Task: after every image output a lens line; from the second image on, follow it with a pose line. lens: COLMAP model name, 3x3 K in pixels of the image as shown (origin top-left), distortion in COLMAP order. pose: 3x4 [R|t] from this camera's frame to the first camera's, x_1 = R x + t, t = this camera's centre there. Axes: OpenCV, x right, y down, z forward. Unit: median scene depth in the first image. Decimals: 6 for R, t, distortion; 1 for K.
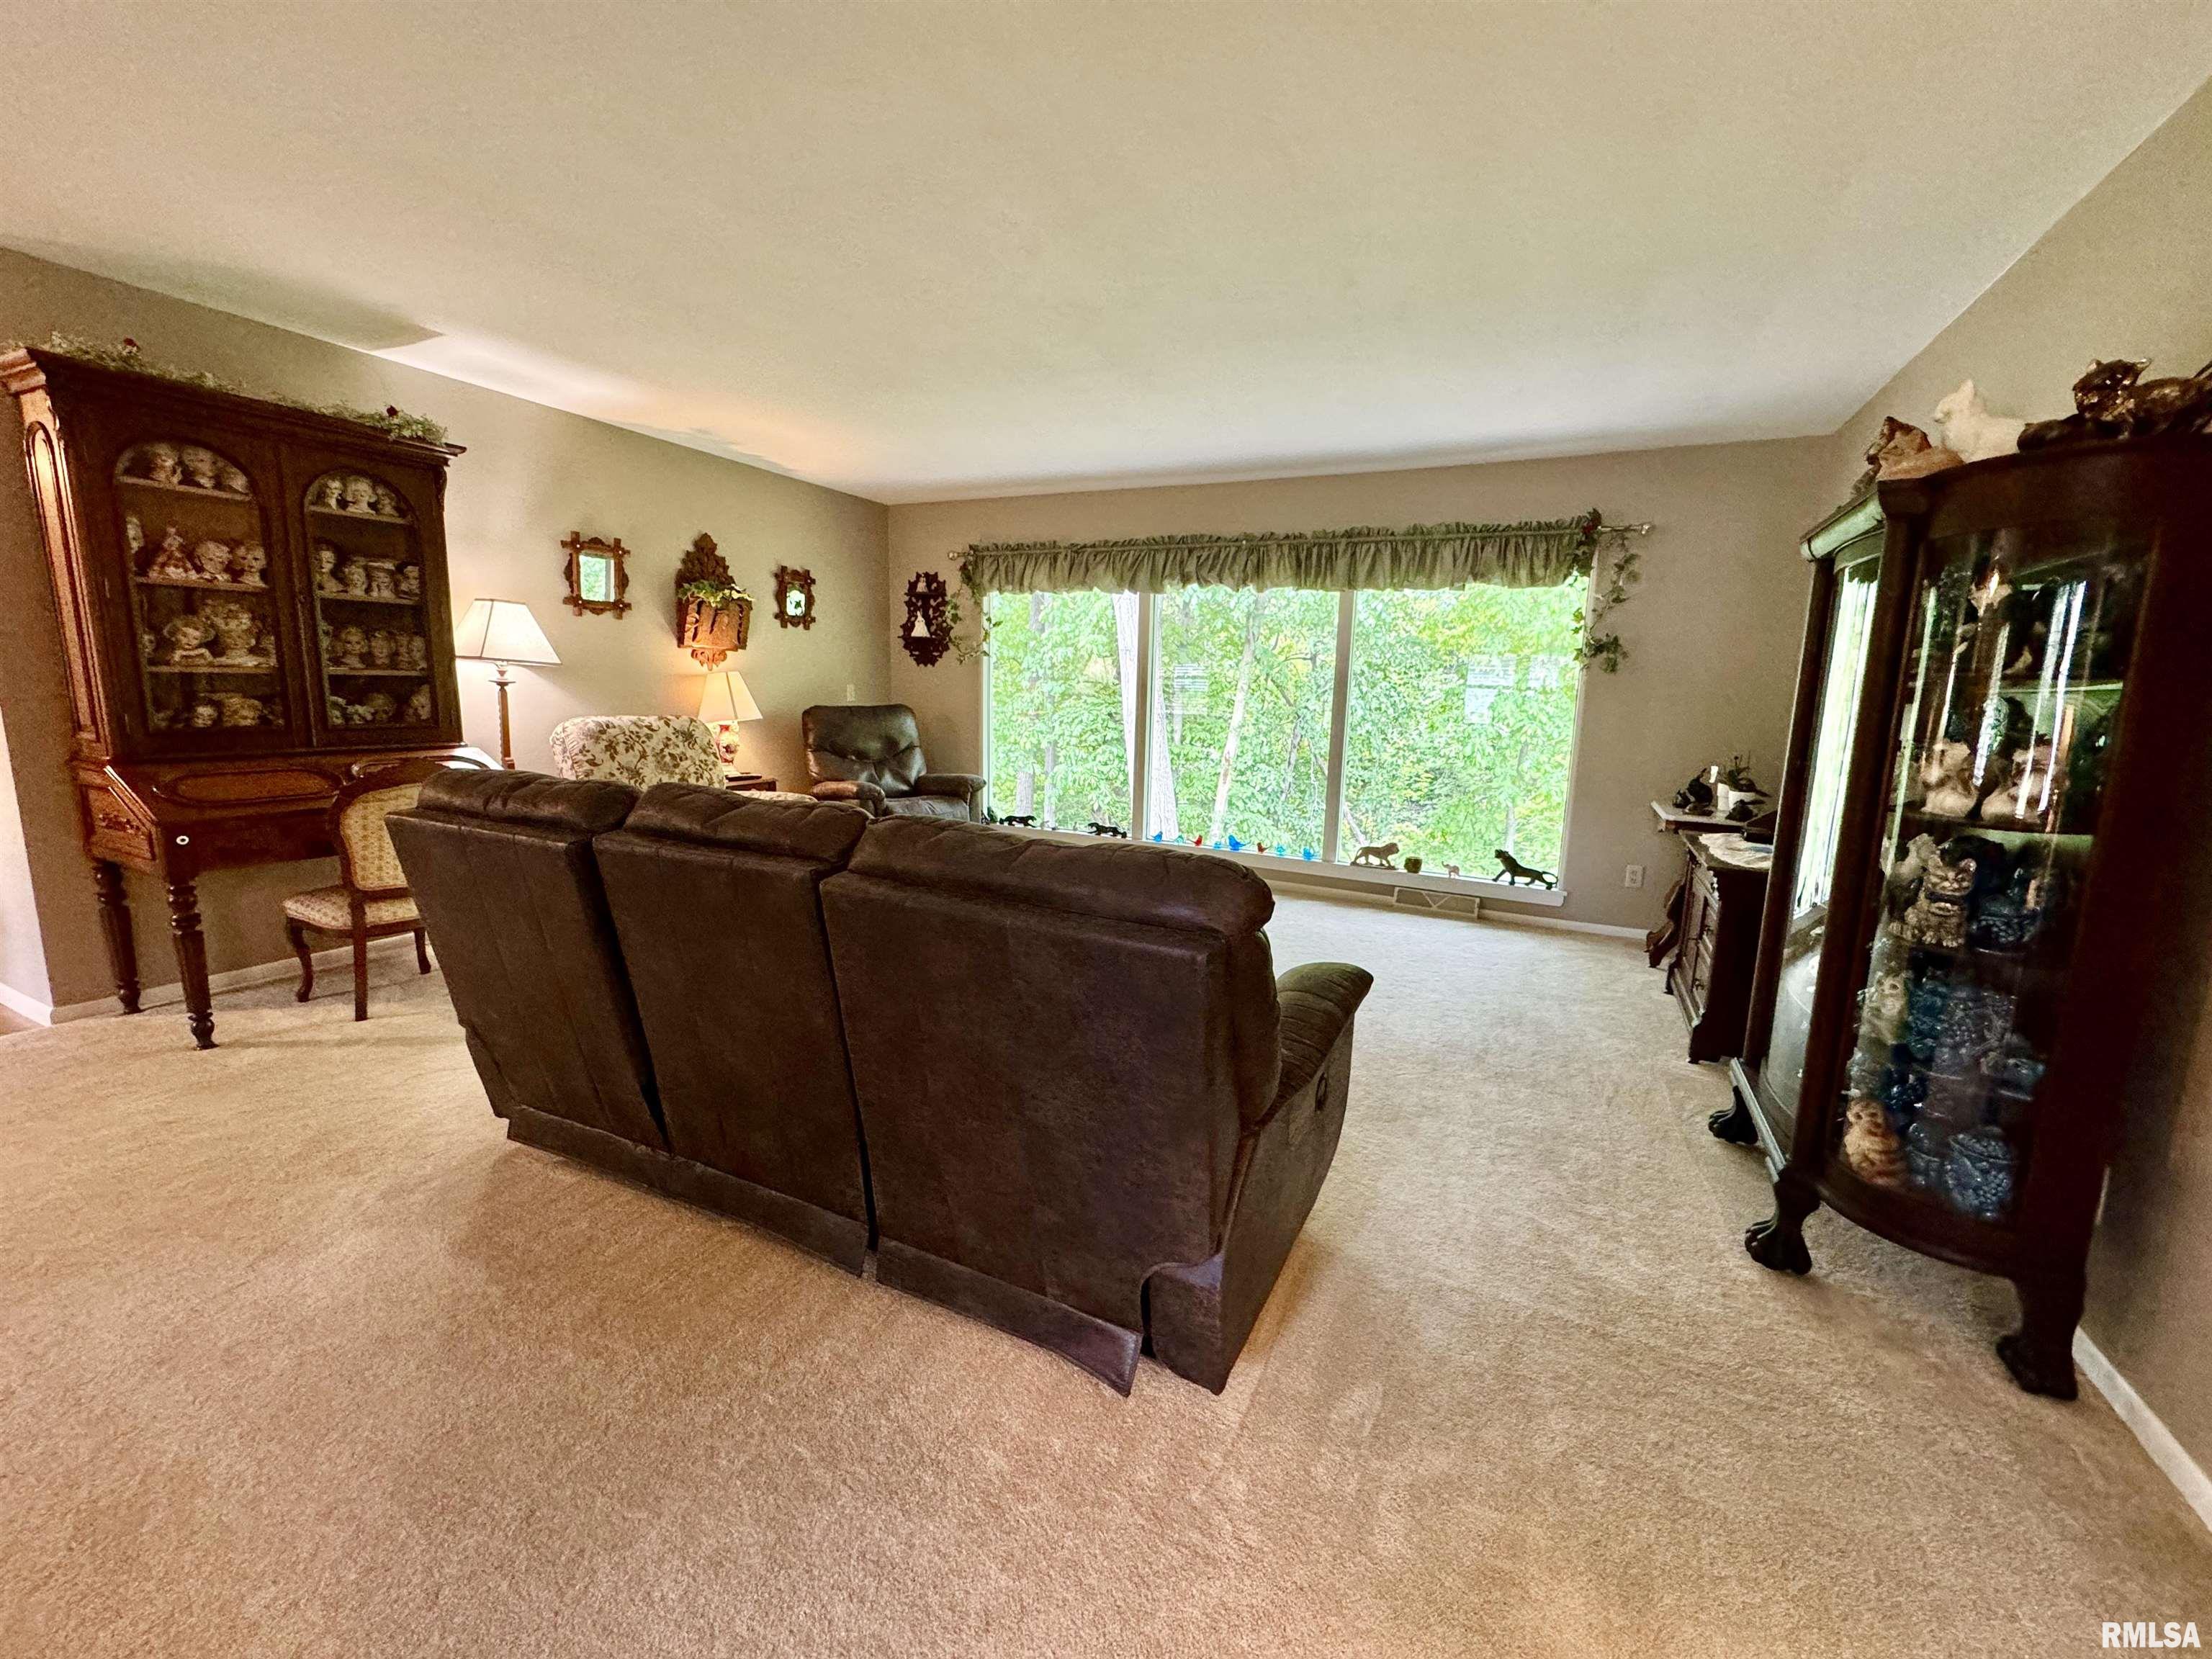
lens RADIAL K [[896.7, 0, 1106.7], [0, 896.7, 825.0], [0, 0, 1]] dist [-0.003502, 0.000575]
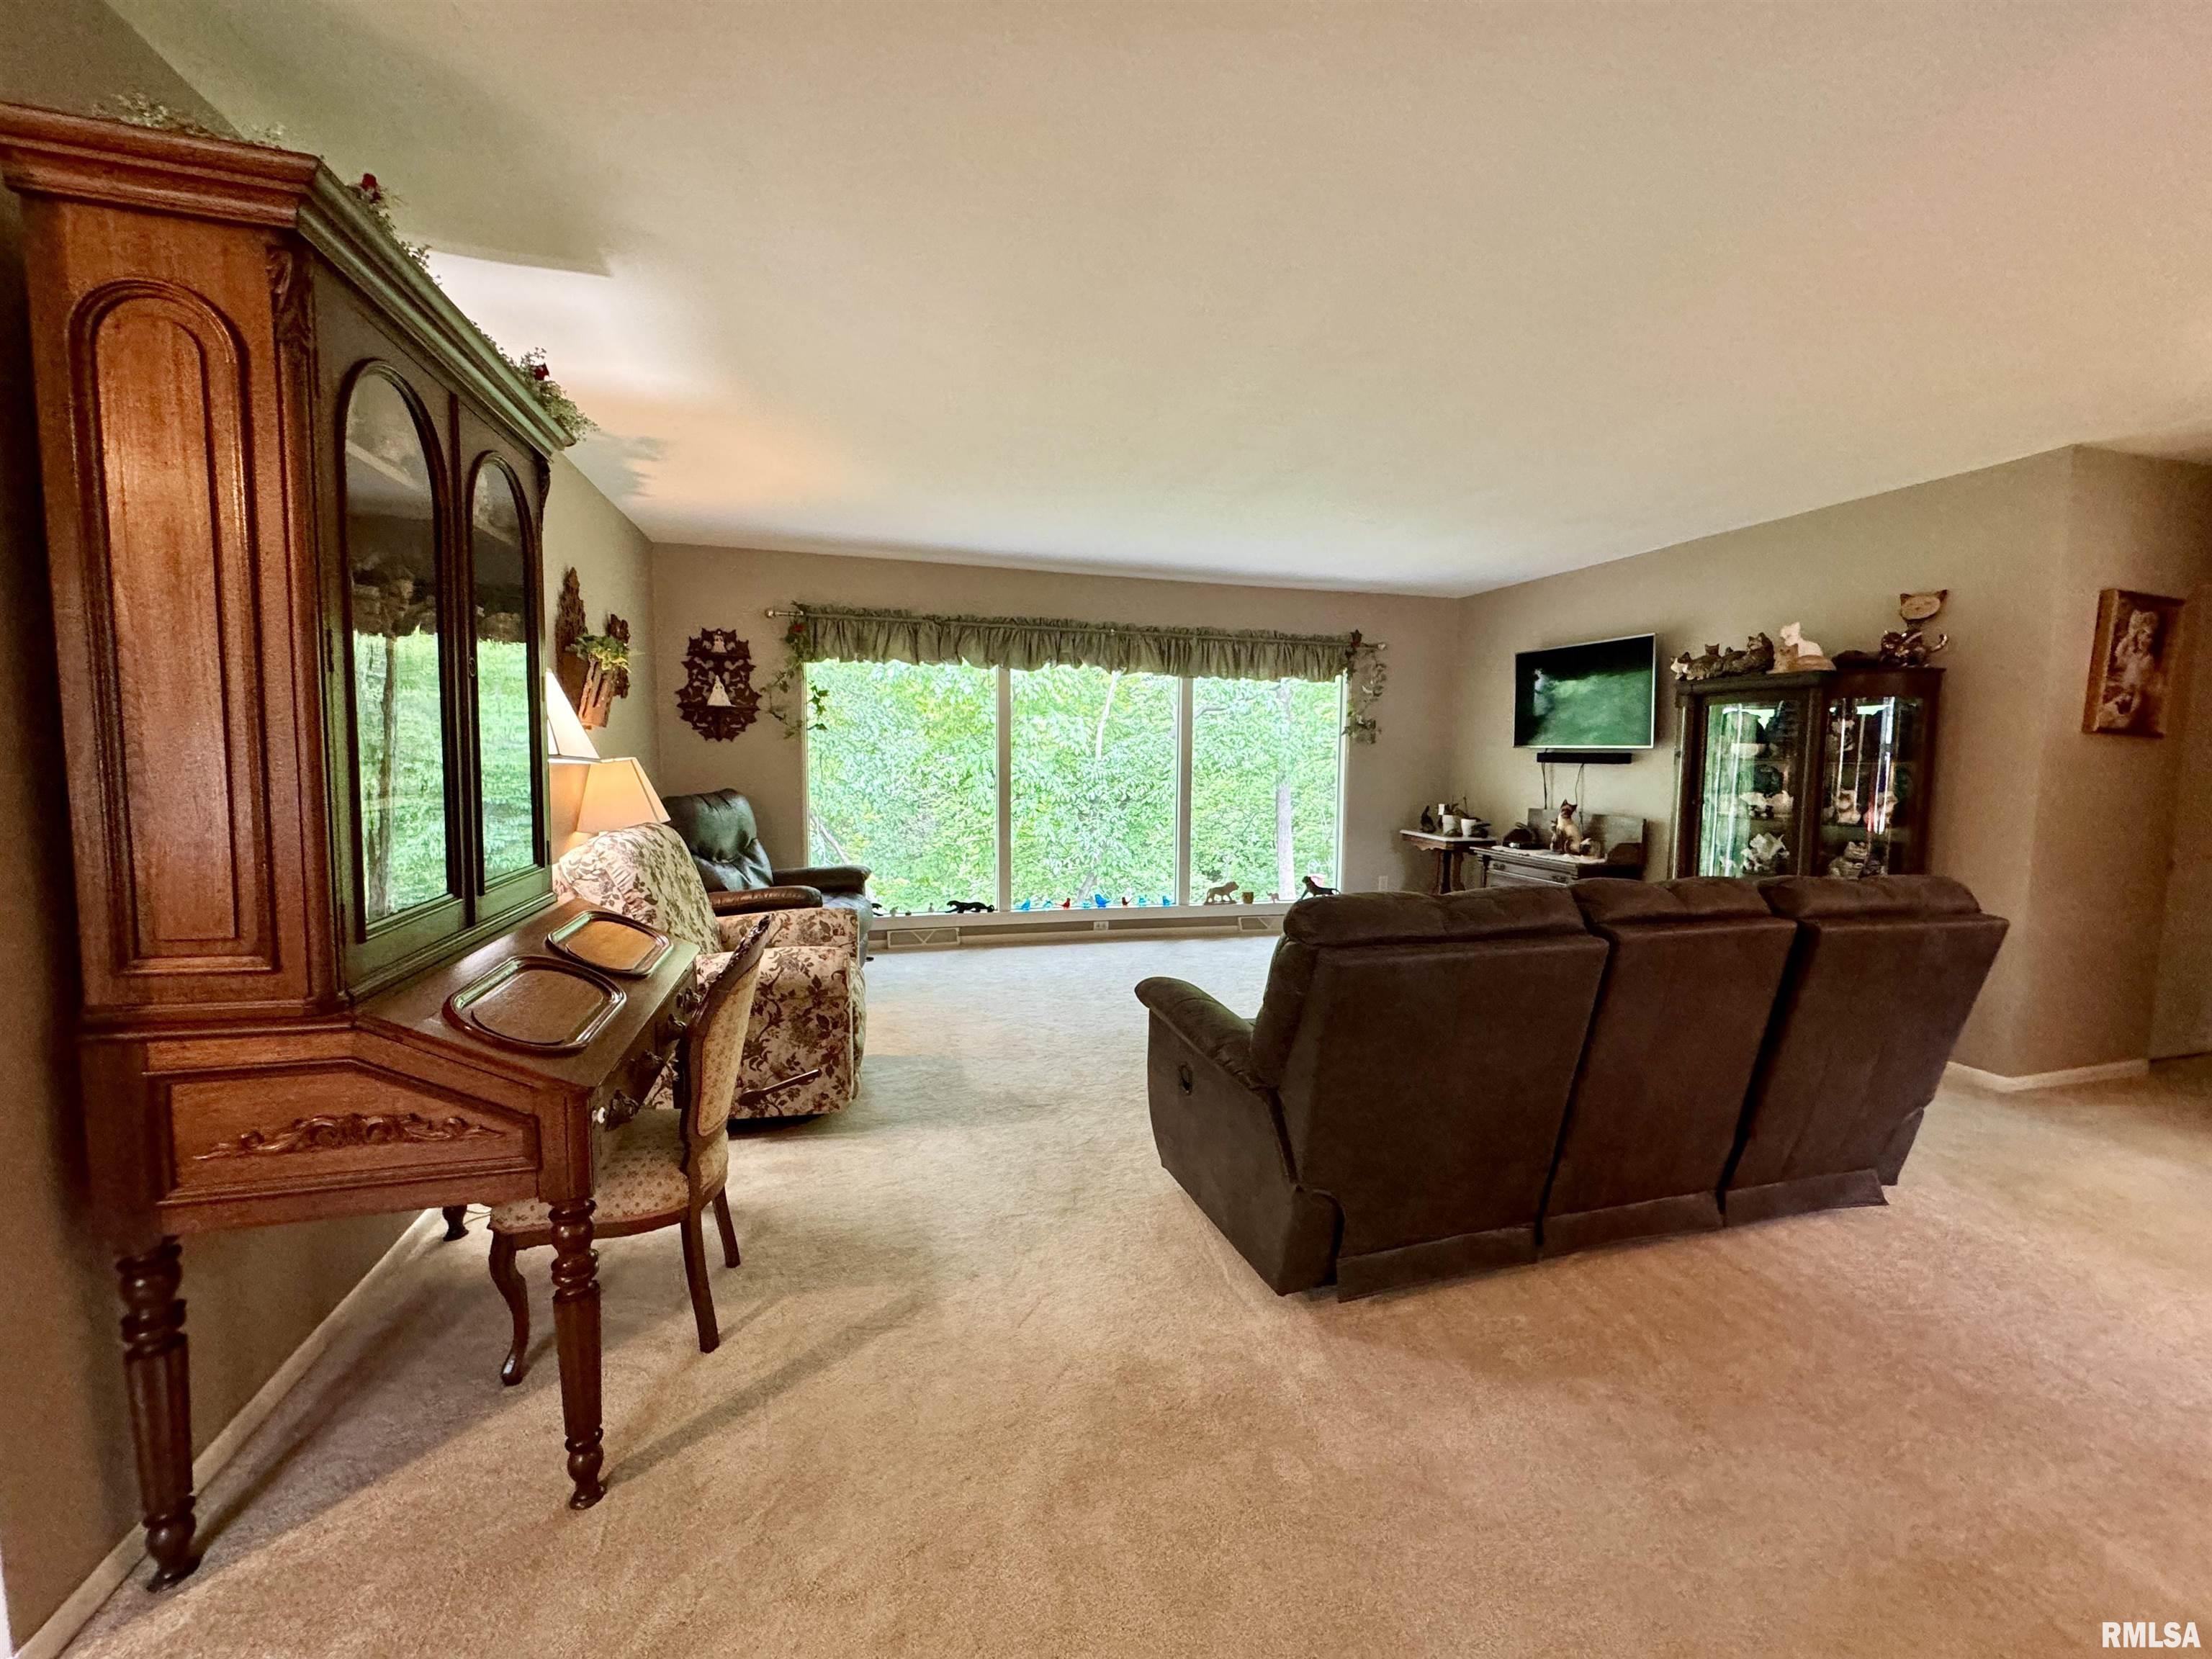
lens RADIAL K [[896.7, 0, 1106.4], [0, 896.7, 827.2], [0, 0, 1]] dist [-0.003502, 0.000575]
pose [[0.740298, -0.079827, 0.667522, -0.602604], [0.113211, 0.993548, -0.006737, -0.063591], [-0.662678, 0.080558, 0.744559, 0.188375]]
